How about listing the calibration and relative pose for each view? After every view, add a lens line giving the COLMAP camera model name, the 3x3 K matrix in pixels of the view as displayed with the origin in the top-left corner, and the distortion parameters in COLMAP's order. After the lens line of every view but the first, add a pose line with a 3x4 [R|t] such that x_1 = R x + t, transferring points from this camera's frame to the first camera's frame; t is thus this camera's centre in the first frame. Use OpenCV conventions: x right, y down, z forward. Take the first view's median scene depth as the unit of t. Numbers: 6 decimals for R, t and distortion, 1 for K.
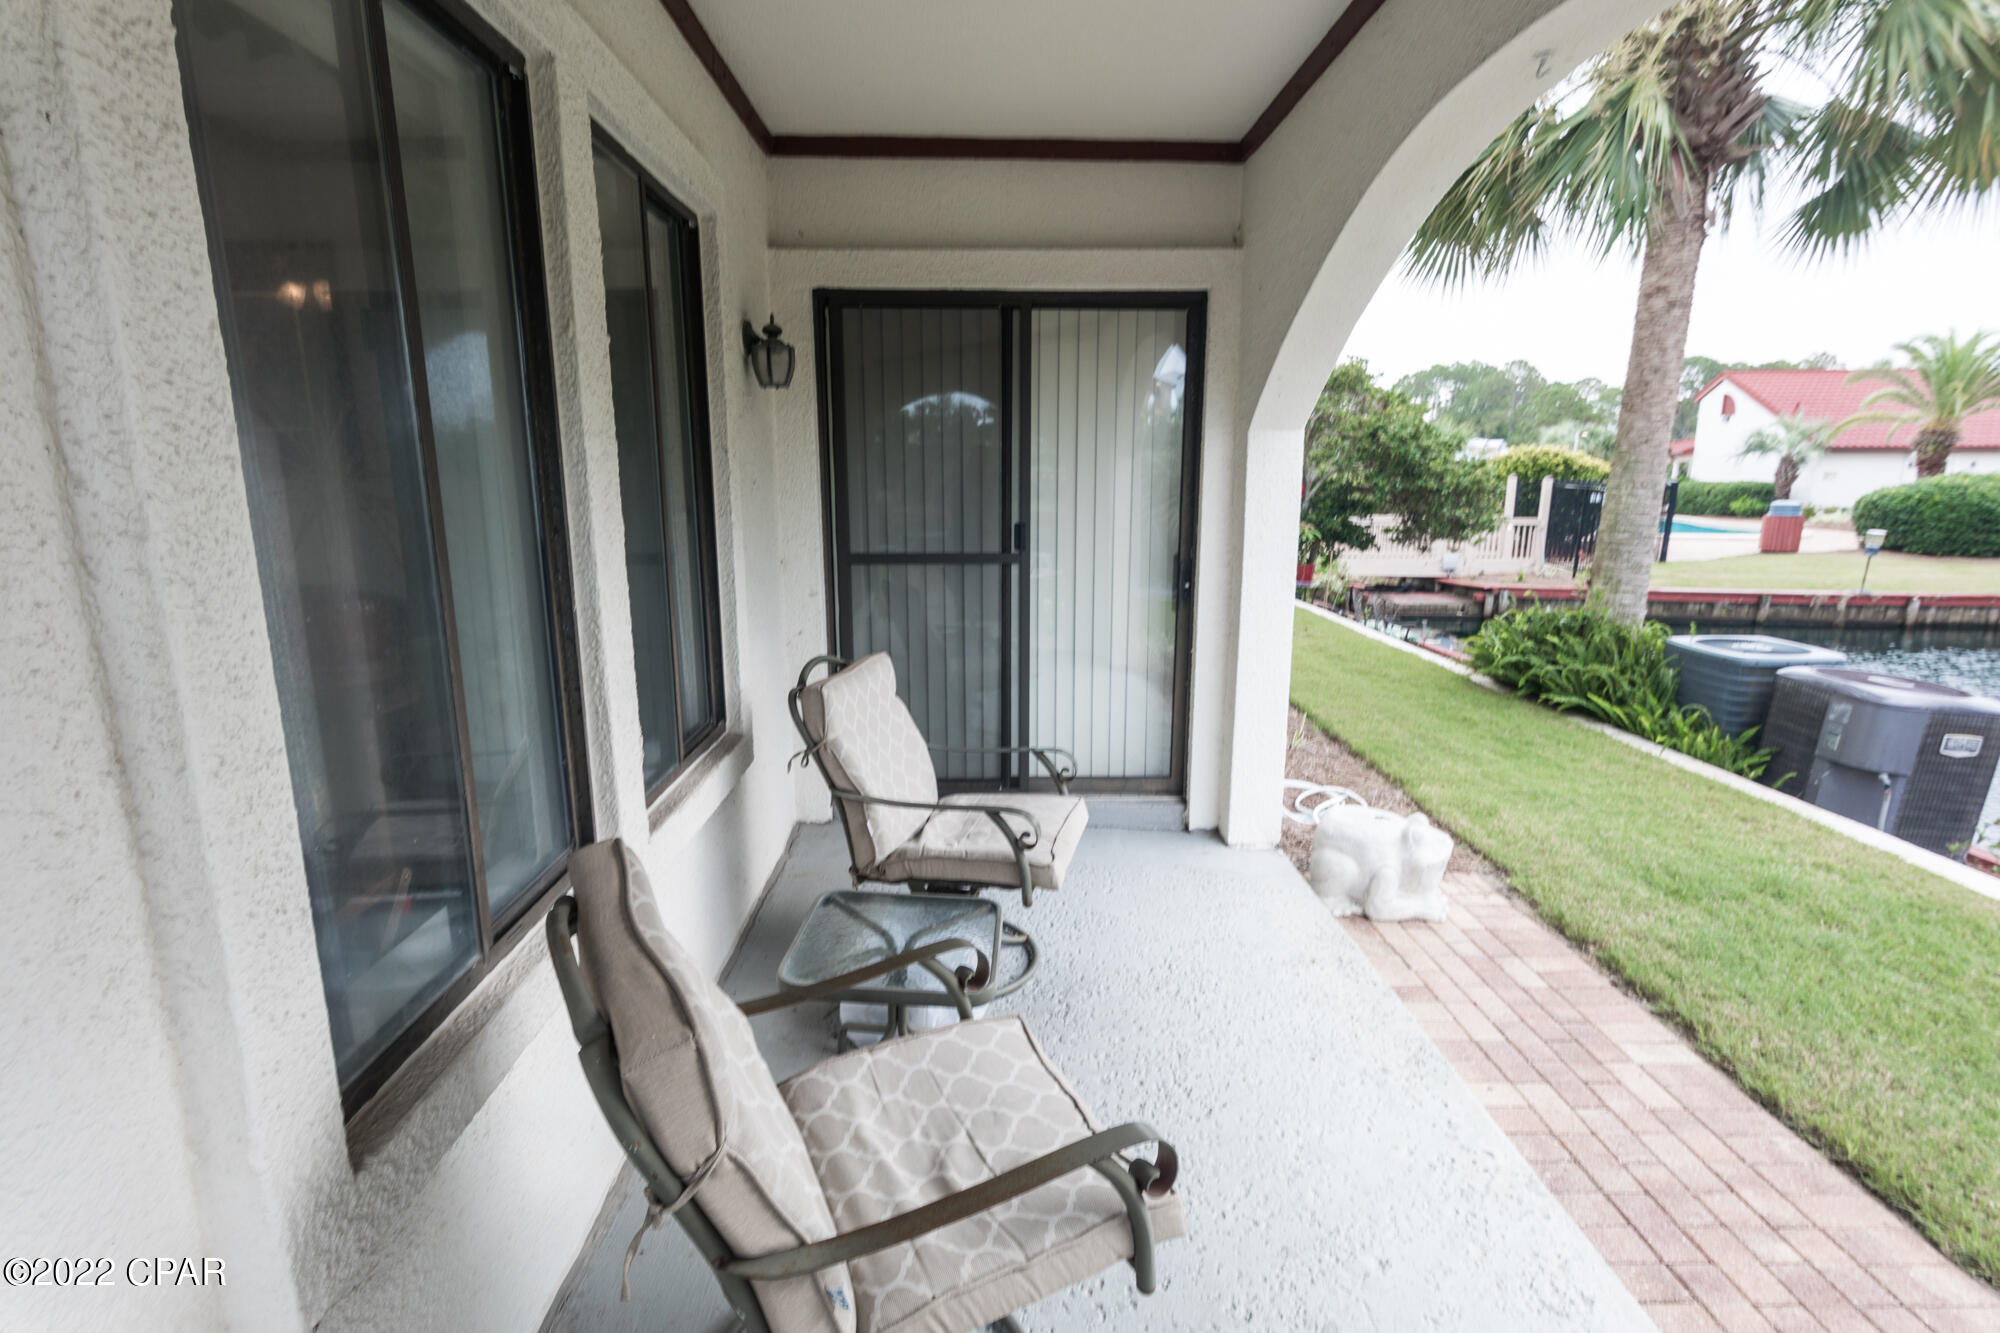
lens RADIAL K [[960.3, 0, 992.7], [0, 960.3, 669.2], [0, 0, 1]] dist [0.003222, -0.000495]
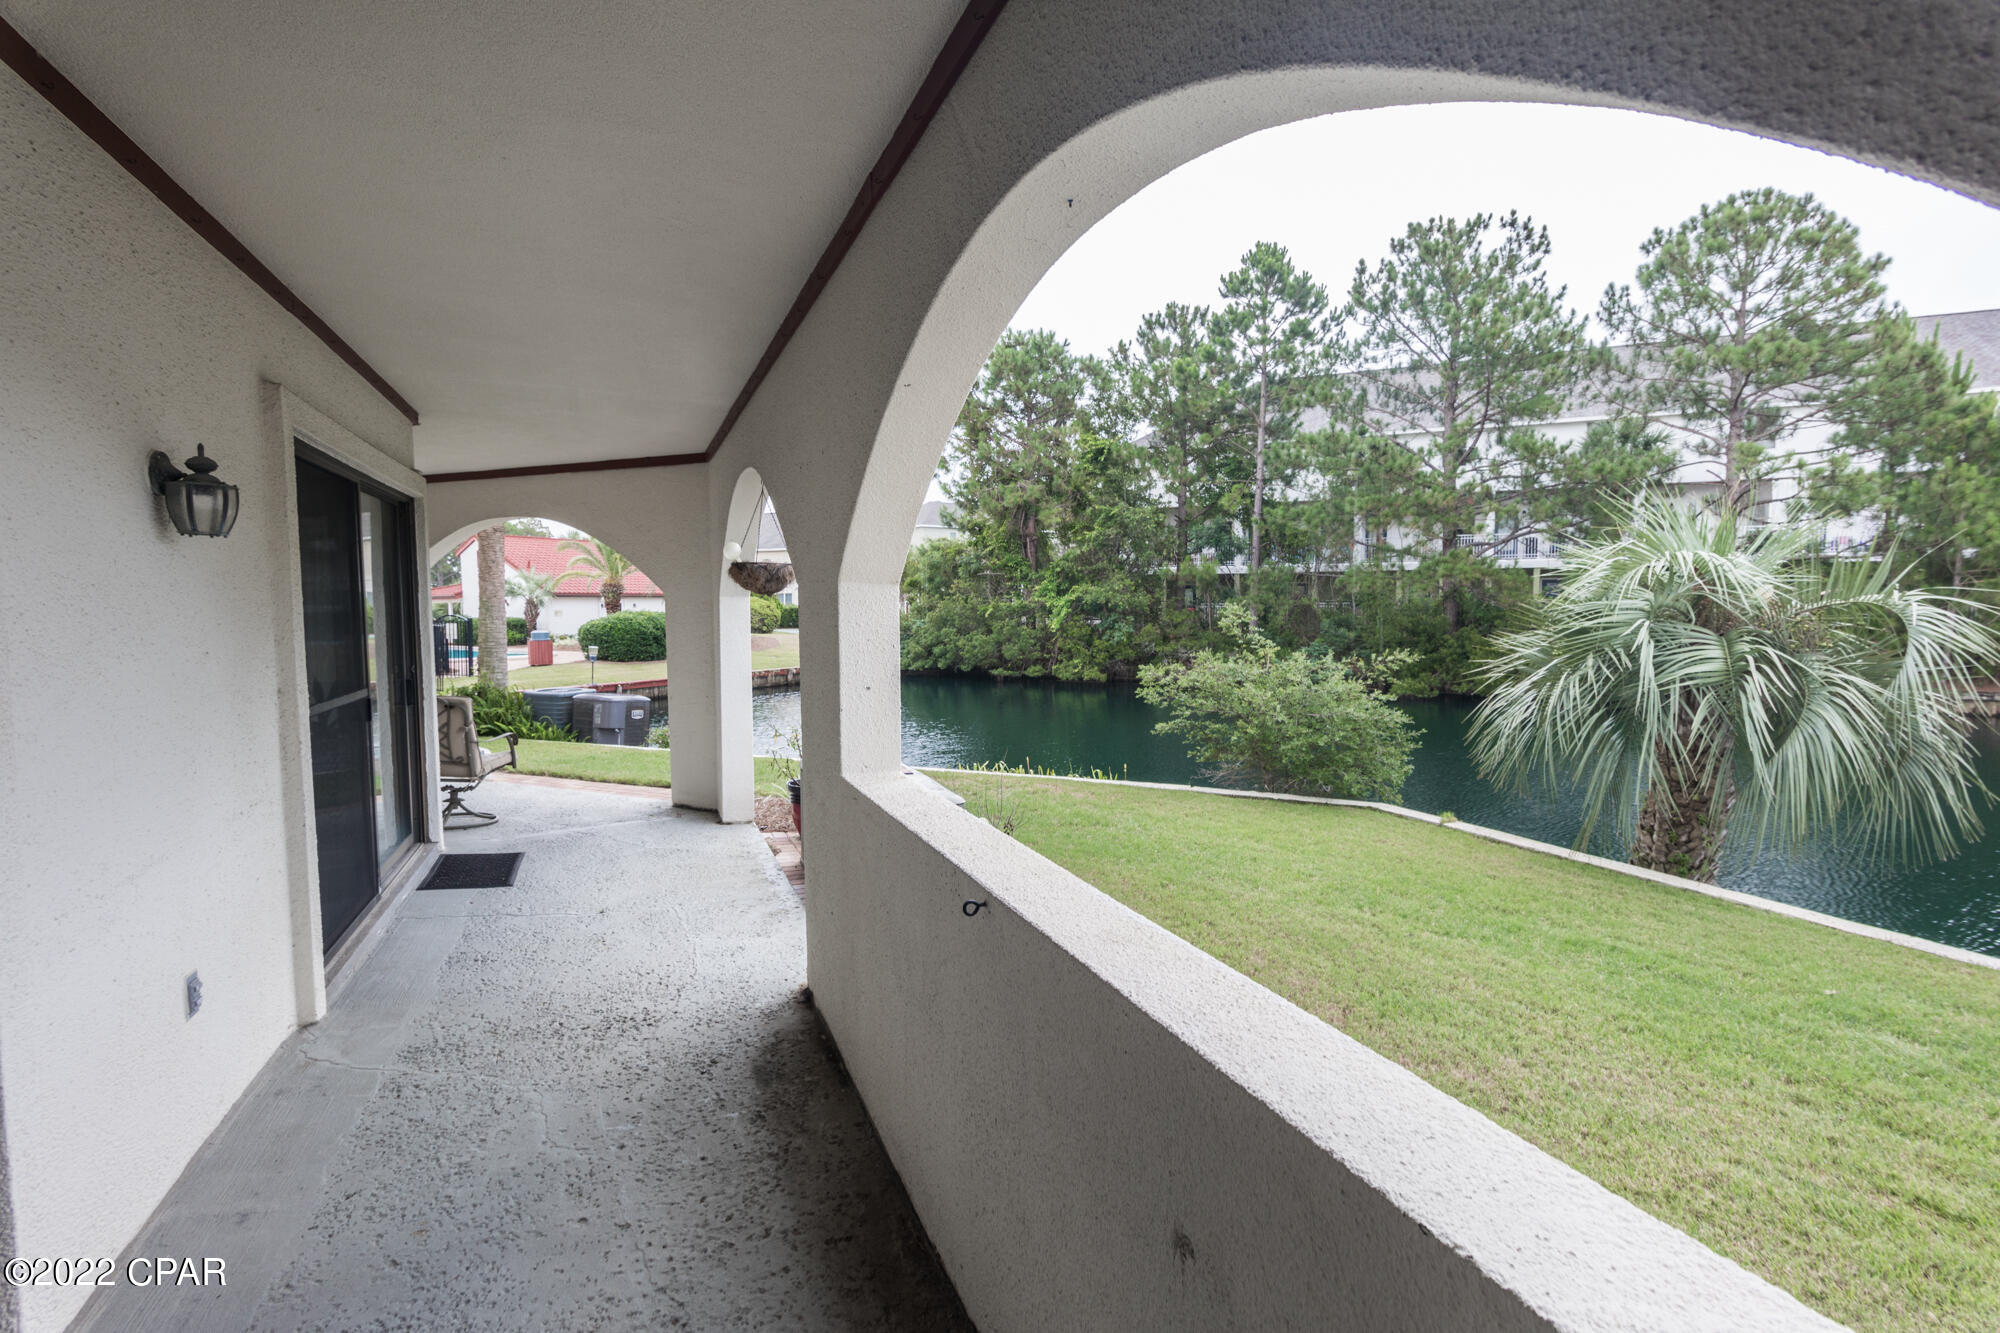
lens RADIAL K [[962.0, 0, 990.4], [0, 962.0, 668.9], [0, 0, 1]] dist [0.003187, 0.000169]
pose [[0.423871, -0.060952, 0.903669, -0.196936], [0.189191, 0.981682, -0.022527, 0.042097], [-0.885743, 0.180515, 0.427638, -0.206781]]
